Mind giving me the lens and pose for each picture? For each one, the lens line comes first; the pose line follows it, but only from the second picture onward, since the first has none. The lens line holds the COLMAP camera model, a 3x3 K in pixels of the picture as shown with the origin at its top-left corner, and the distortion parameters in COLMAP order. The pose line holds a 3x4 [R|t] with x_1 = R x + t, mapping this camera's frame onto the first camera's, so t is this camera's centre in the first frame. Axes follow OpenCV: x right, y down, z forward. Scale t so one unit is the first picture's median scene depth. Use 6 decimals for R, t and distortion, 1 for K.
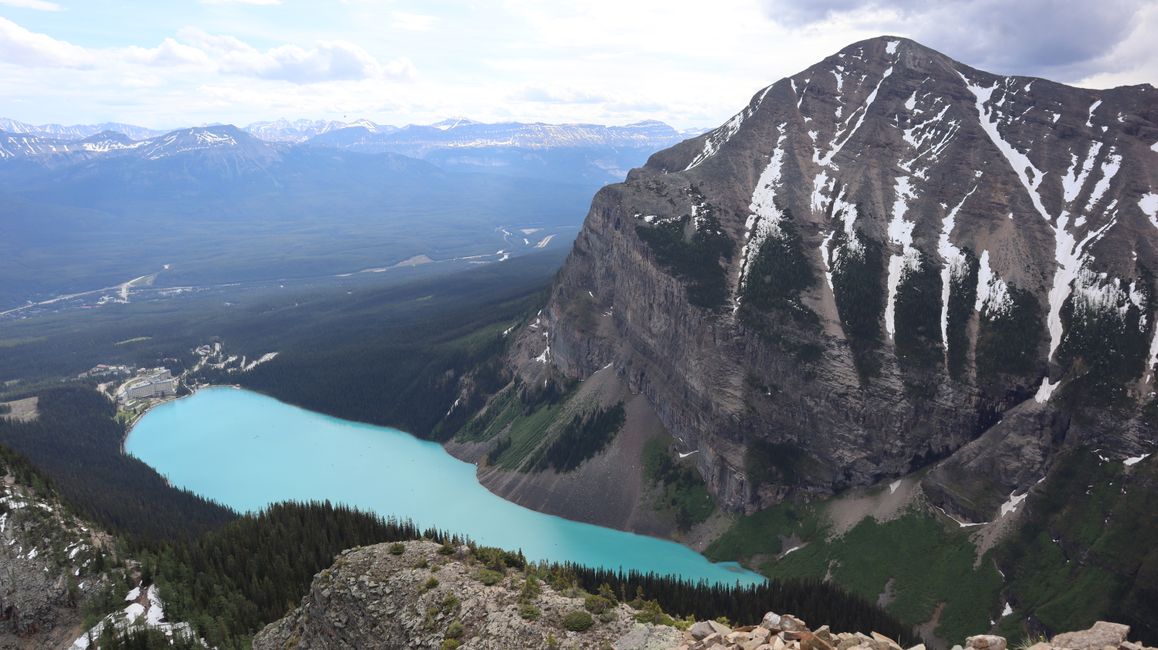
lens RADIAL K [[811.4, 0, 578.4], [0, 811.4, 316.5], [0, 0, 1]] dist [-0.106056, 0.011025]
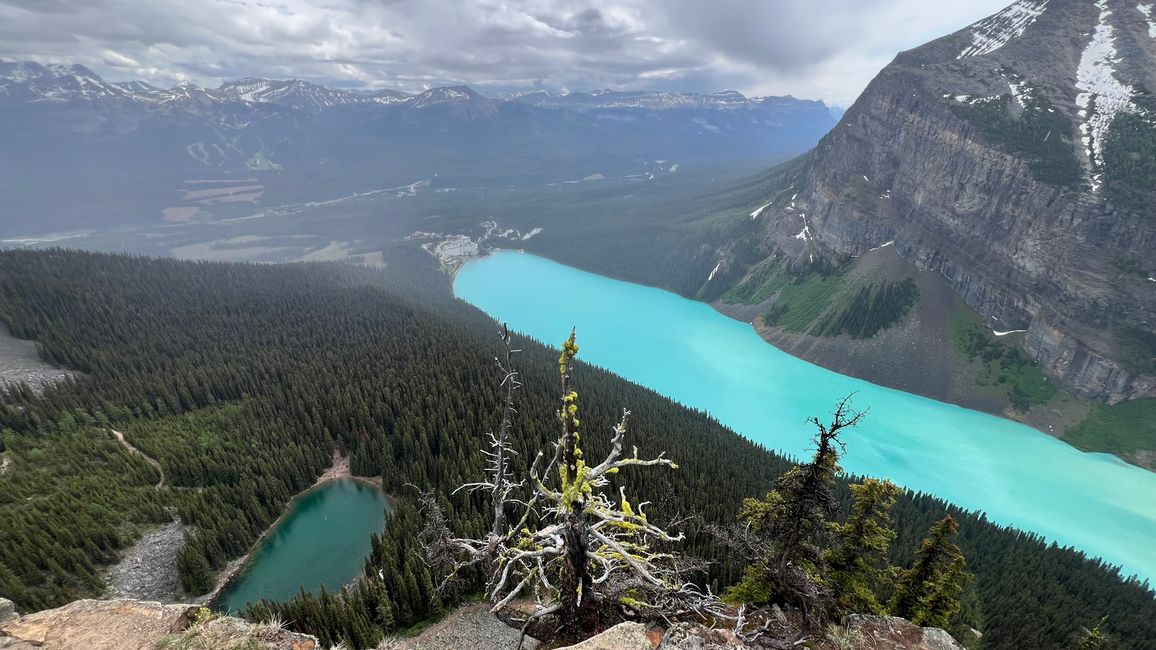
lens RADIAL K [[474.0, 0, 575.8], [0, 474.0, 321.3], [0, 0, 1]] dist [0.001661, -0.000267]
pose [[0.984210, 0.073120, -0.161194, -0.264457], [-0.038495, 0.977311, 0.208282, 0.044957], [0.172766, -0.198788, 0.964694, 0.284729]]
